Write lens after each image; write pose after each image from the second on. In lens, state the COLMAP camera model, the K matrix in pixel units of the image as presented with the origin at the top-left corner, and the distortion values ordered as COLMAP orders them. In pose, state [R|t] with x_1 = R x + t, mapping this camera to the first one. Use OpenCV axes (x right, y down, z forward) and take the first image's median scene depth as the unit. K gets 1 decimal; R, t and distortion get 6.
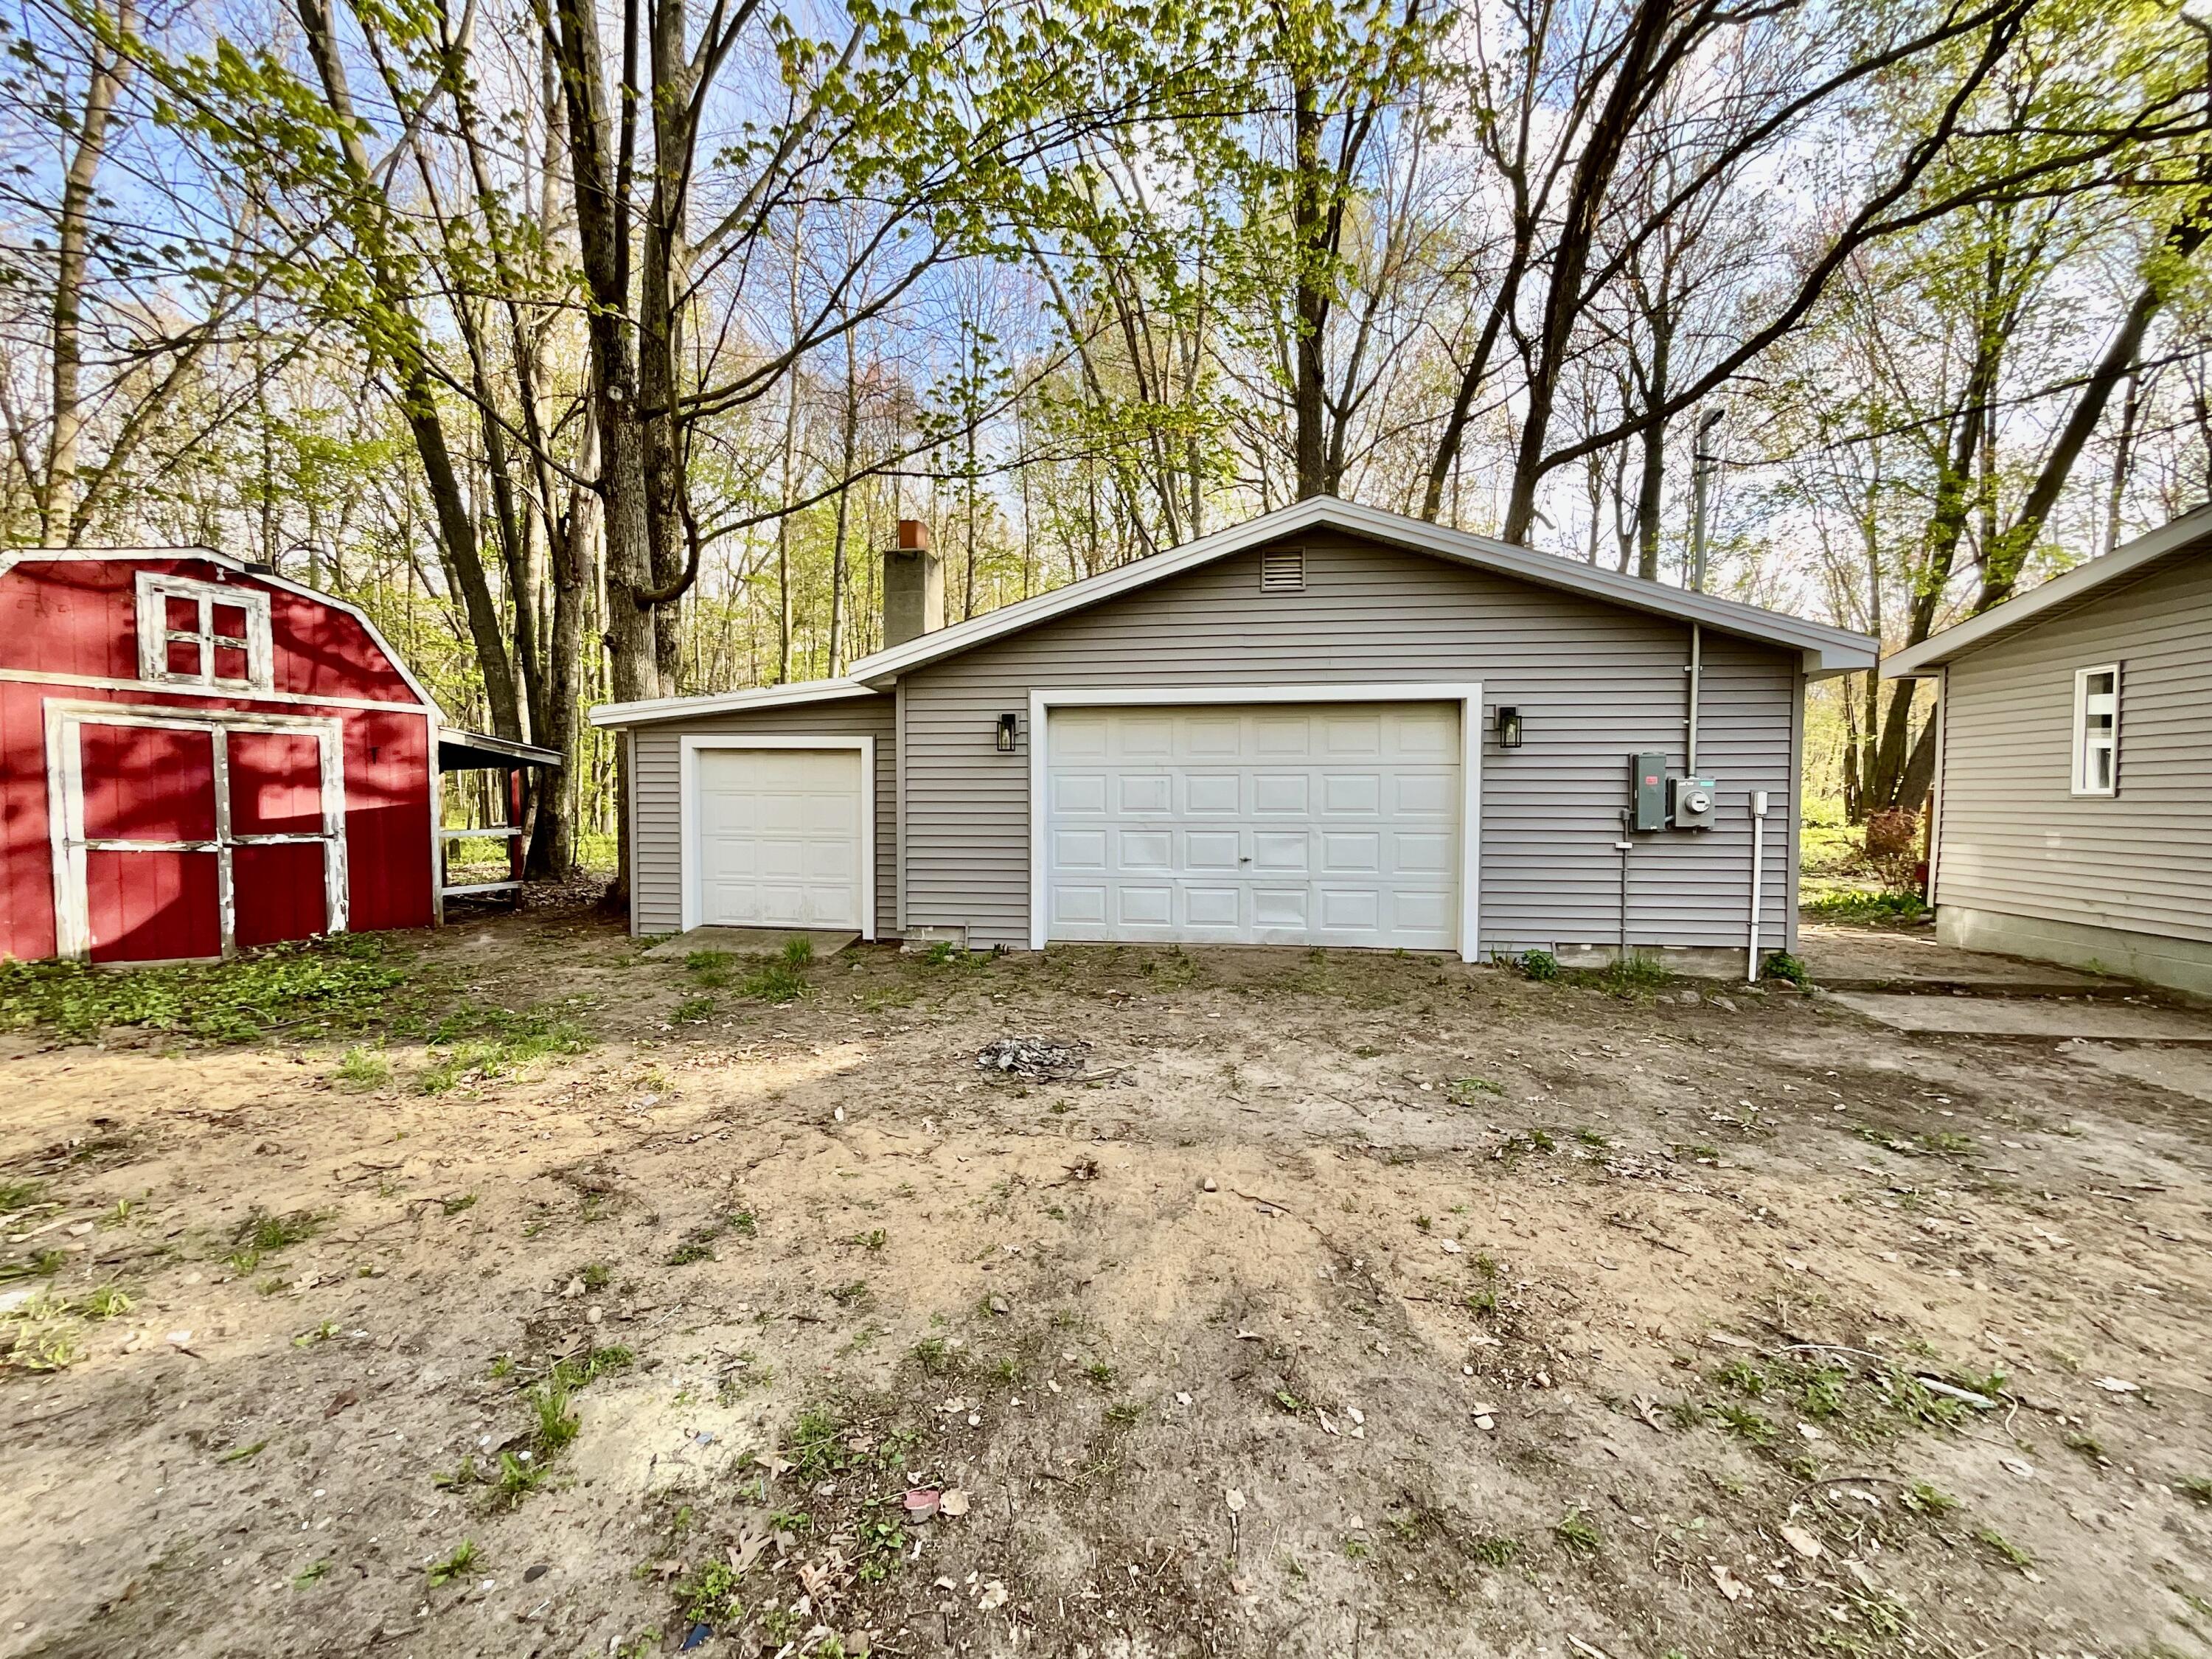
lens RADIAL K [[884.2, 0, 1098.2], [0, 884.2, 828.3], [0, 0, 1]] dist [0.001971, -0.000343]
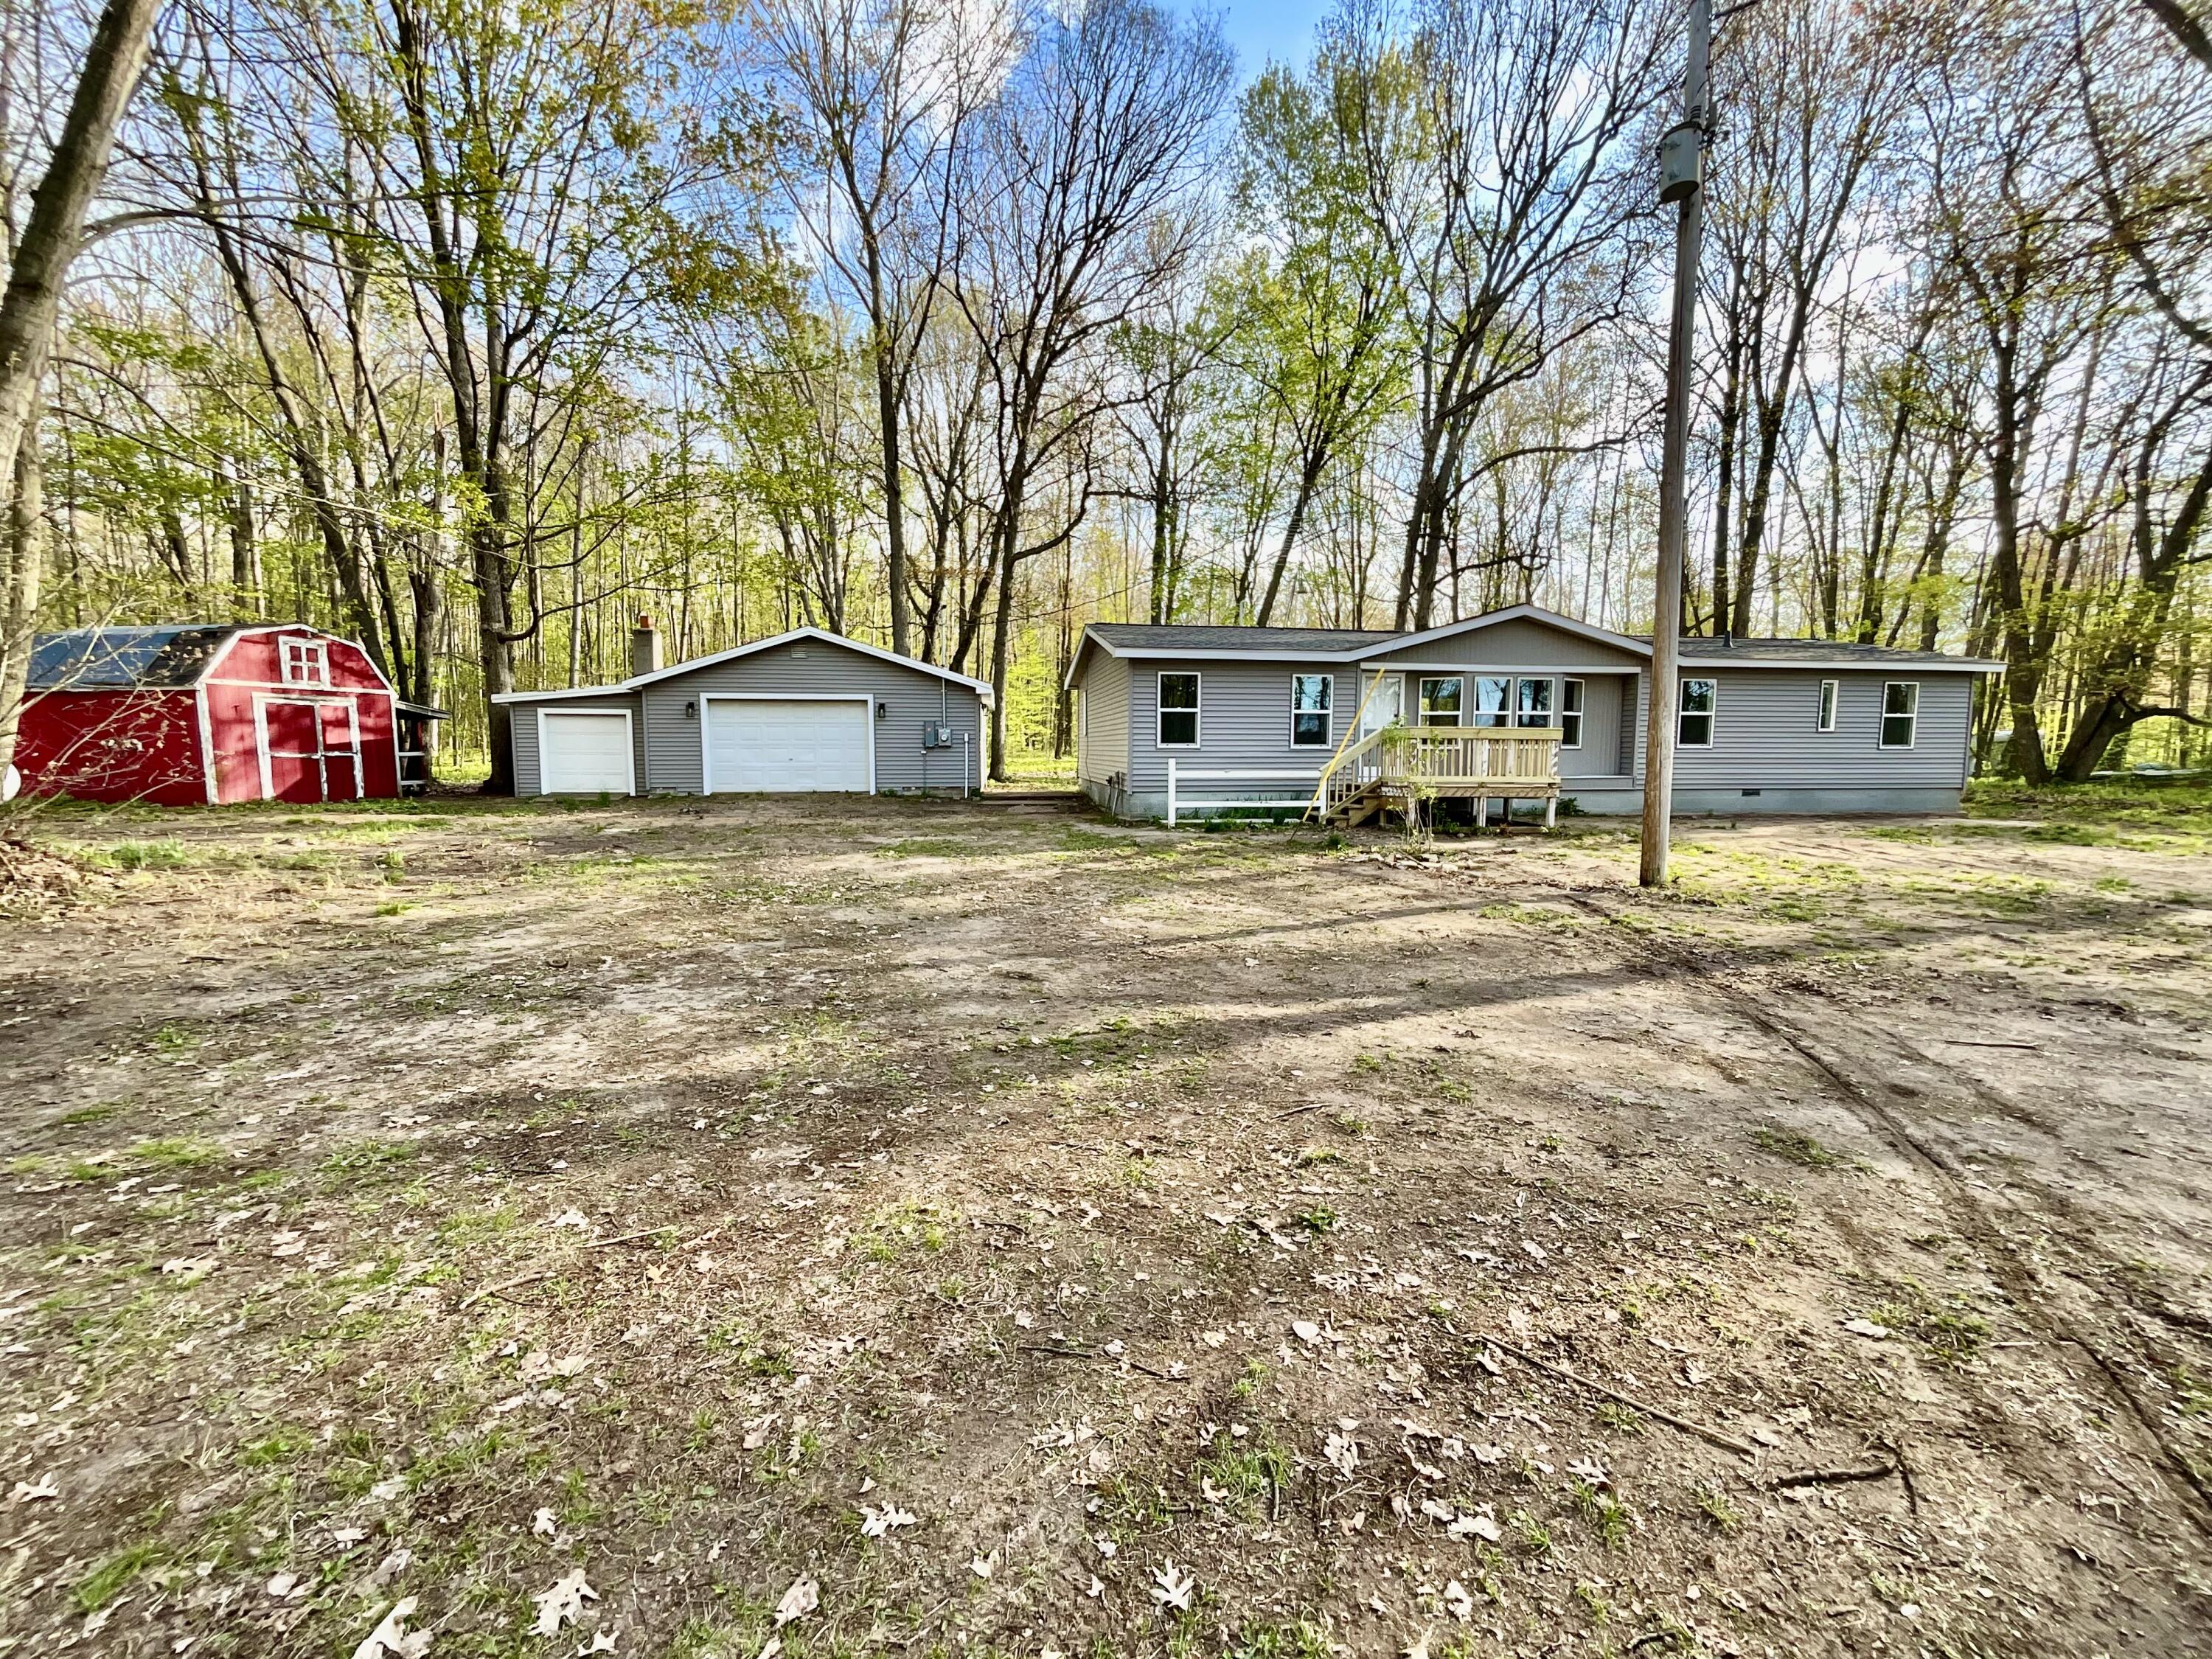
lens RADIAL K [[884.2, 0, 1105.7], [0, 884.2, 846.2], [0, 0, 1]] dist [0.001971, -0.000343]
pose [[0.963504, -0.030078, 0.265999, 0.343511], [0.008496, 0.996603, 0.081920, 0.081776], [-0.267559, -0.076670, 0.960486, -1.725467]]
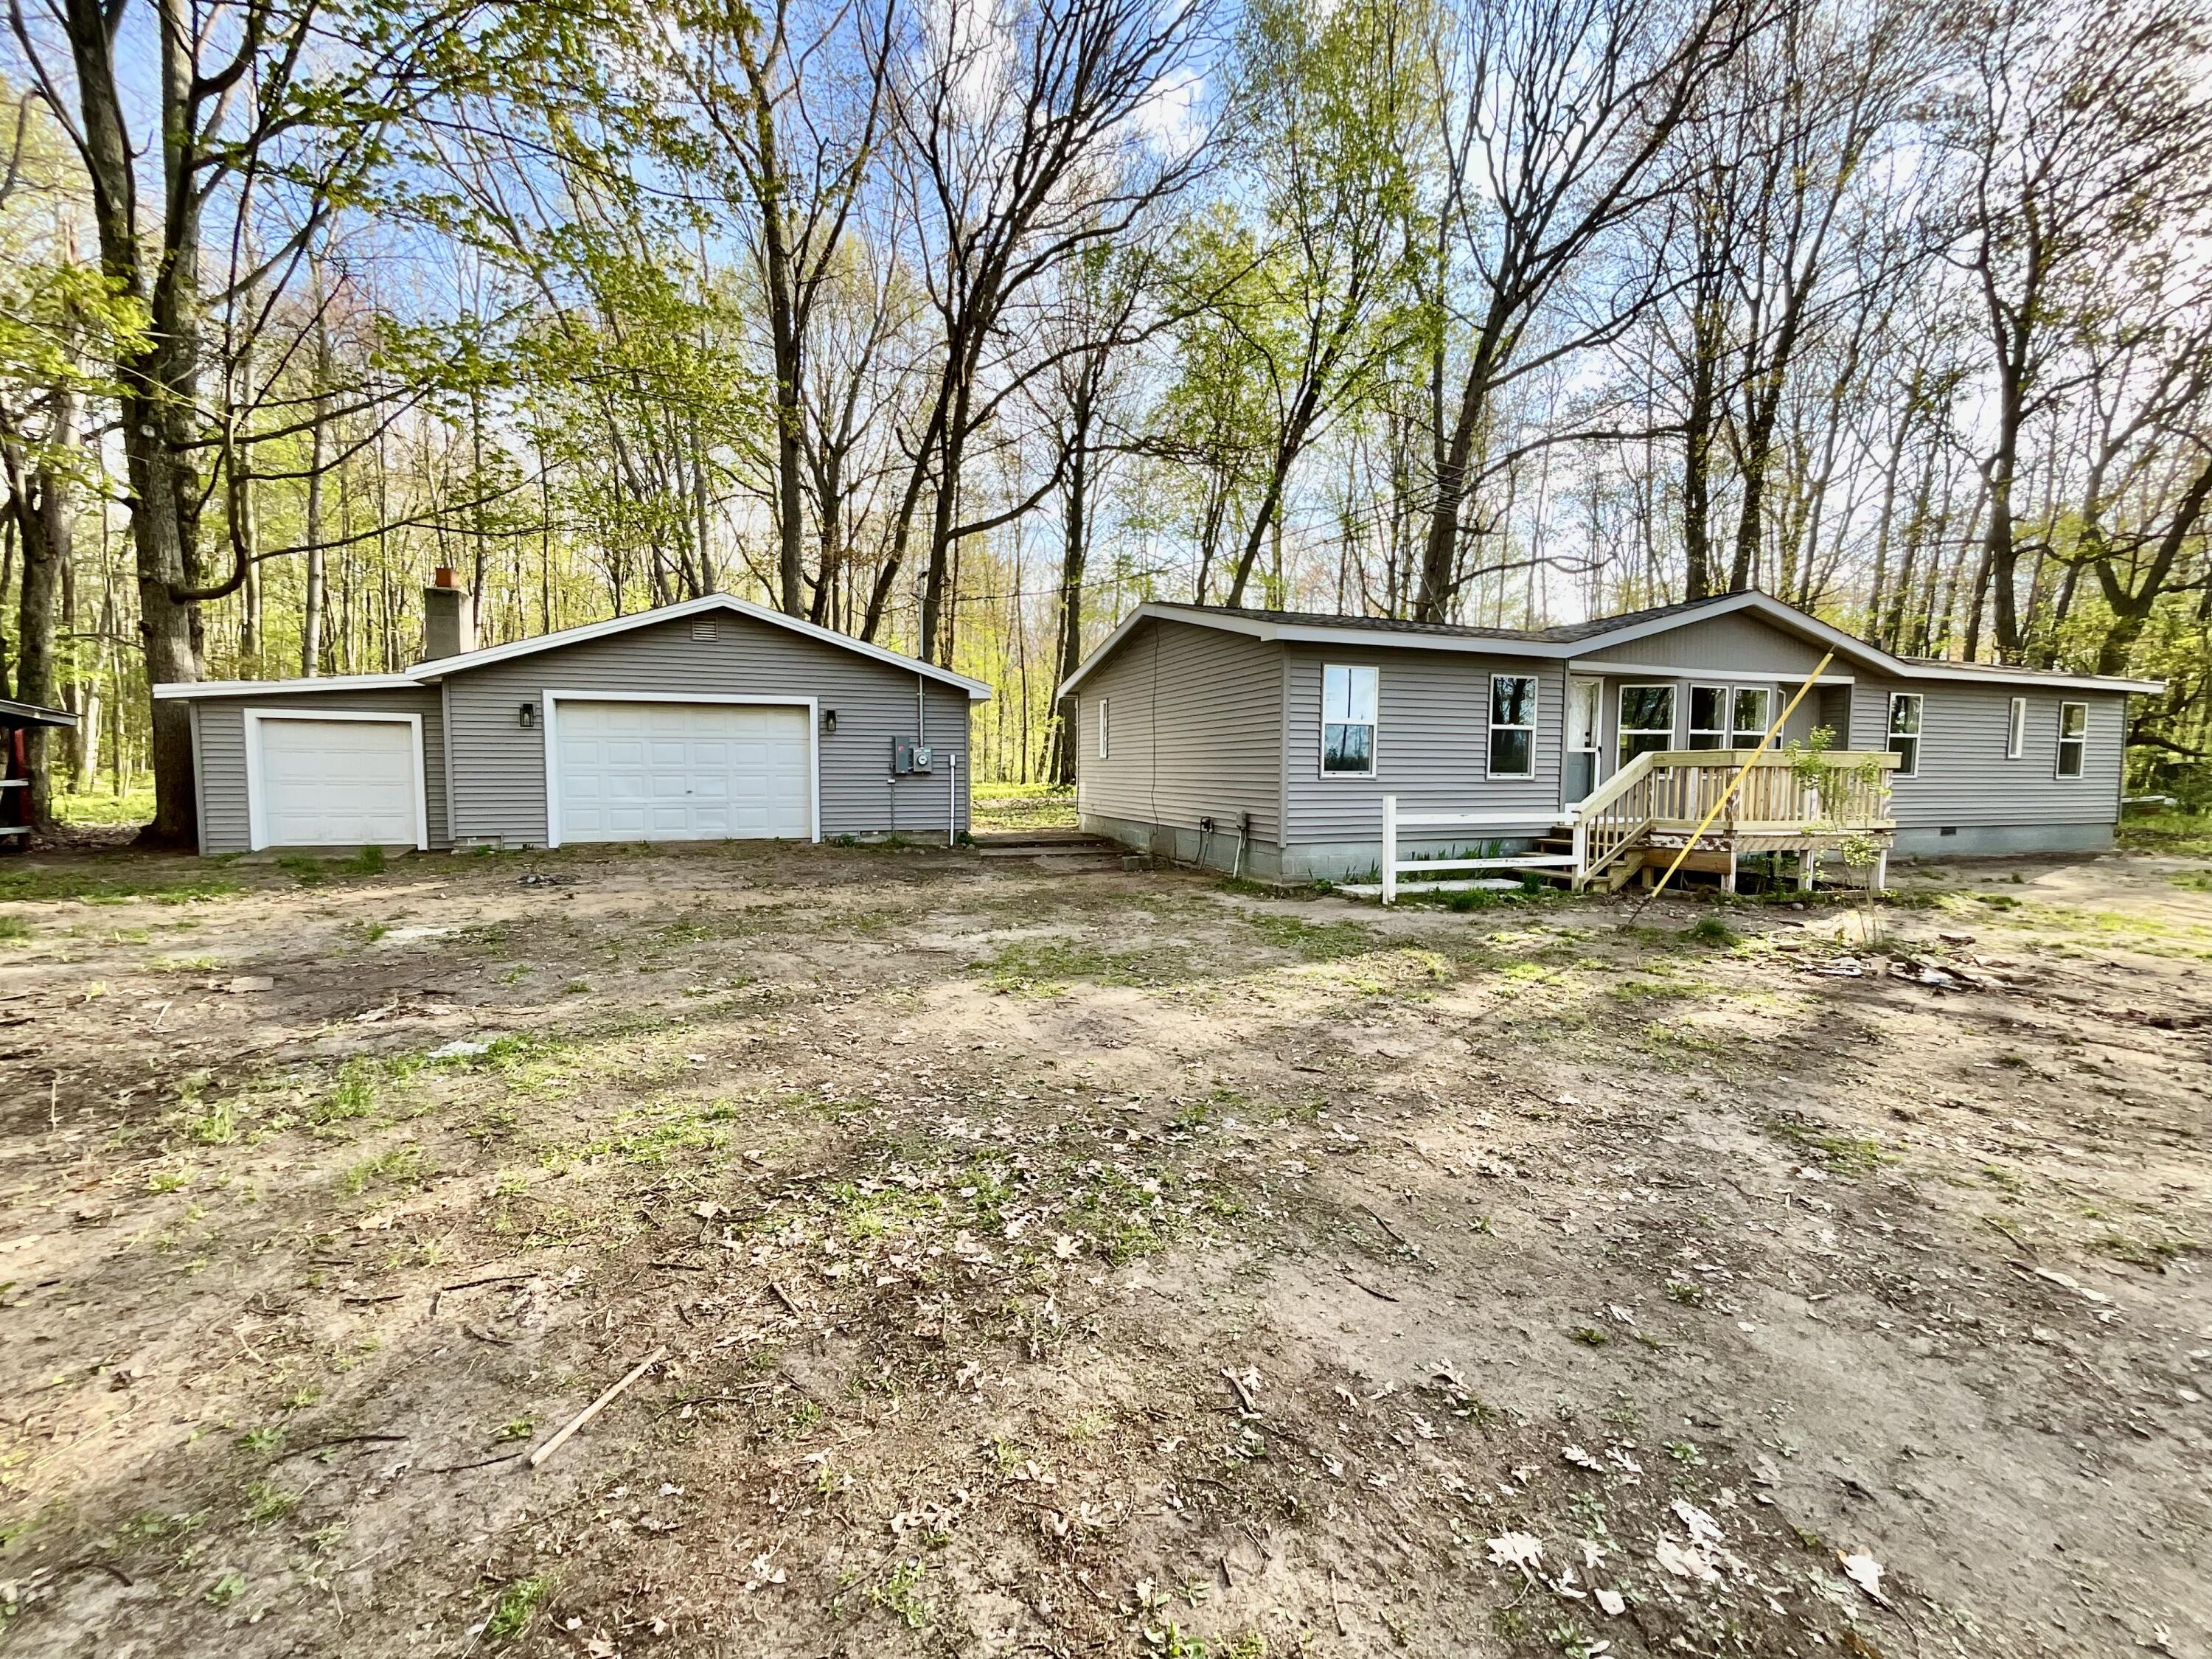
lens RADIAL K [[884.2, 0, 1103.4], [0, 884.2, 828.6], [0, 0, 1]] dist [0.001971, -0.000343]
pose [[0.892497, -0.028951, 0.450123, 0.100730], [0.011322, 0.999061, 0.041809, 0.042592], [-0.450911, -0.032218, 0.891987, -0.903439]]
